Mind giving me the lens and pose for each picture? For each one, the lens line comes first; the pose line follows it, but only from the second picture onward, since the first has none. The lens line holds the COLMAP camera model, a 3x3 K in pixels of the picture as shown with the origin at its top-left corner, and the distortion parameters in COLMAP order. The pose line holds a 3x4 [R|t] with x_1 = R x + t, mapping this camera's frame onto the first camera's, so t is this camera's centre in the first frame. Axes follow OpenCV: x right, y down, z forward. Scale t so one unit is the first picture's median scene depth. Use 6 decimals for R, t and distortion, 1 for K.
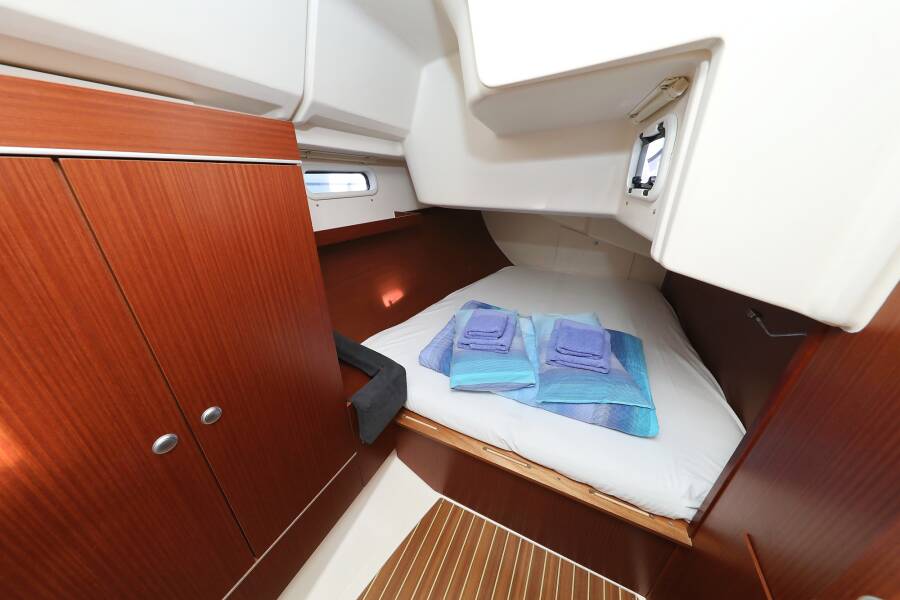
lens RADIAL K [[289.9, 0, 452.4], [0, 289.9, 301.9], [0, 0, 1]] dist [0.000790, -0.000350]
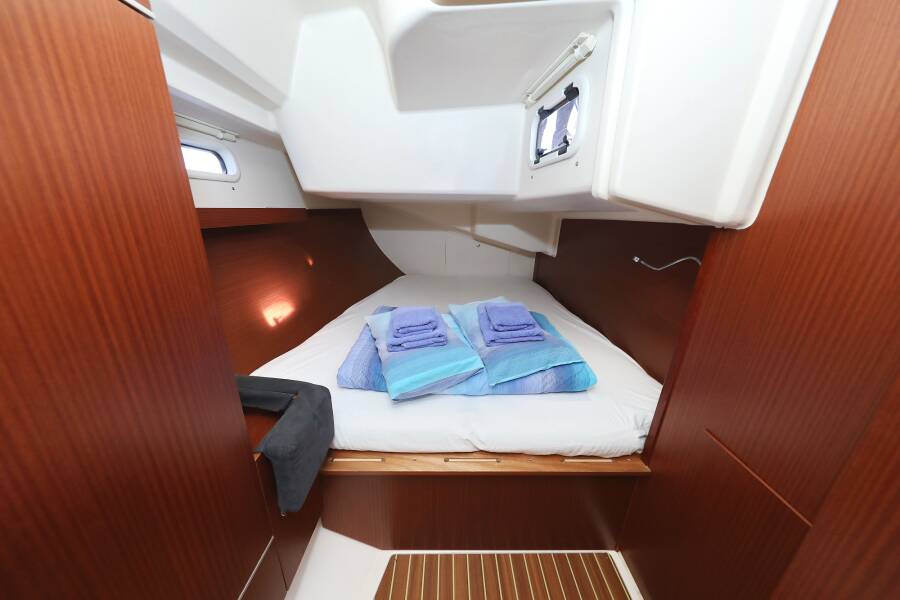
lens RADIAL K [[289.9, 0, 449.9], [0, 289.9, 300.3], [0, 0, 1]] dist [0.000790, -0.000350]
pose [[0.897134, -0.135912, 0.420332, -0.158087], [0.182792, 0.980428, -0.073125, 0.111971], [-0.402166, 0.142436, 0.904419, 0.167448]]
